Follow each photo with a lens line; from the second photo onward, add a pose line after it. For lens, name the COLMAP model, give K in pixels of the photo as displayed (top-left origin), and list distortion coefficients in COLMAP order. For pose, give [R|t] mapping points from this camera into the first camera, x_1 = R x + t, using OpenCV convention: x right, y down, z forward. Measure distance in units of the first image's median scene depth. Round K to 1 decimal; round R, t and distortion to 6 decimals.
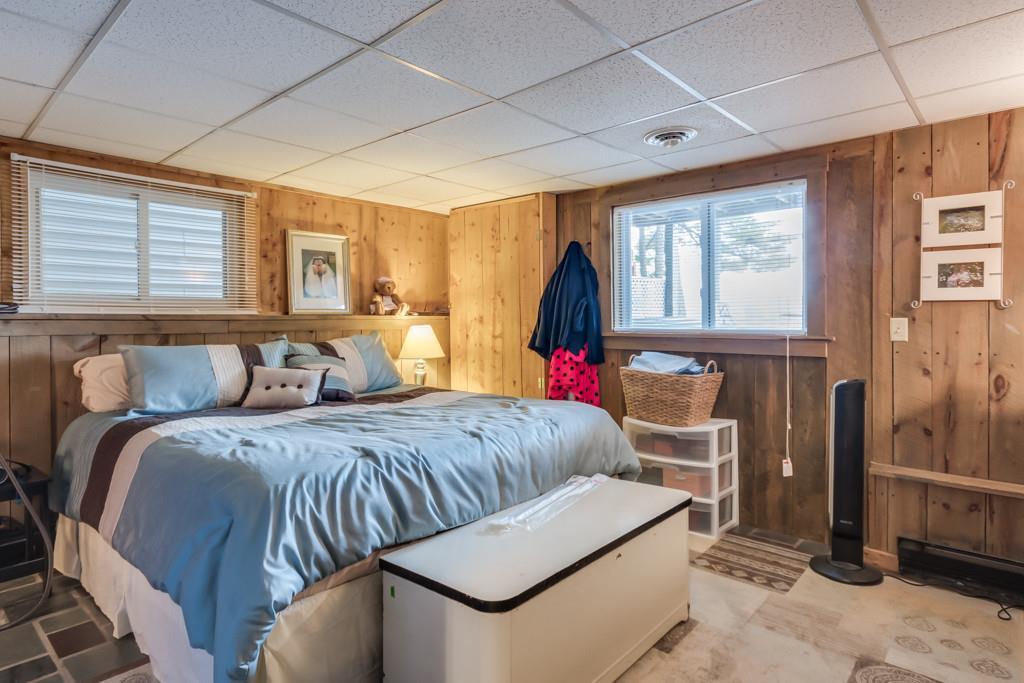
lens RADIAL K [[542.4, 0, 513.4], [0, 542.4, 325.1], [0, 0, 1]] dist [0.000917, 0.000082]
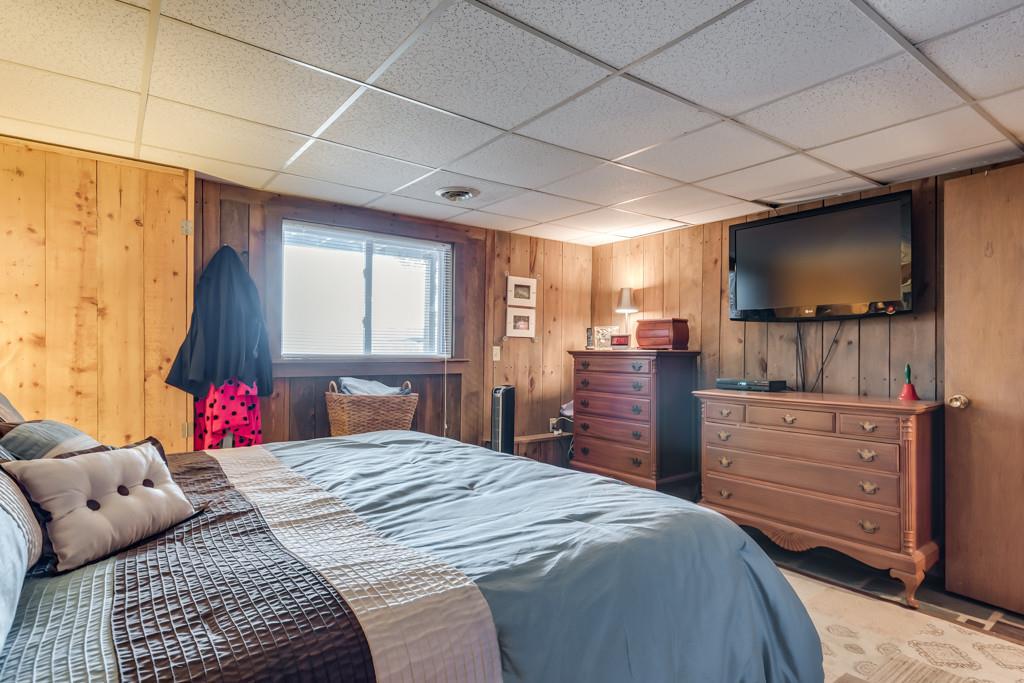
lens RADIAL K [[515.6, 0, 513.8], [0, 515.6, 345.3], [0, 0, 1]] dist [0.000760, -0.001129]
pose [[0.224915, 0.010074, 0.974326, -0.737714], [-0.001503, 0.999949, -0.009992, -0.001495], [-0.974377, 0.000783, 0.224918, 0.580655]]
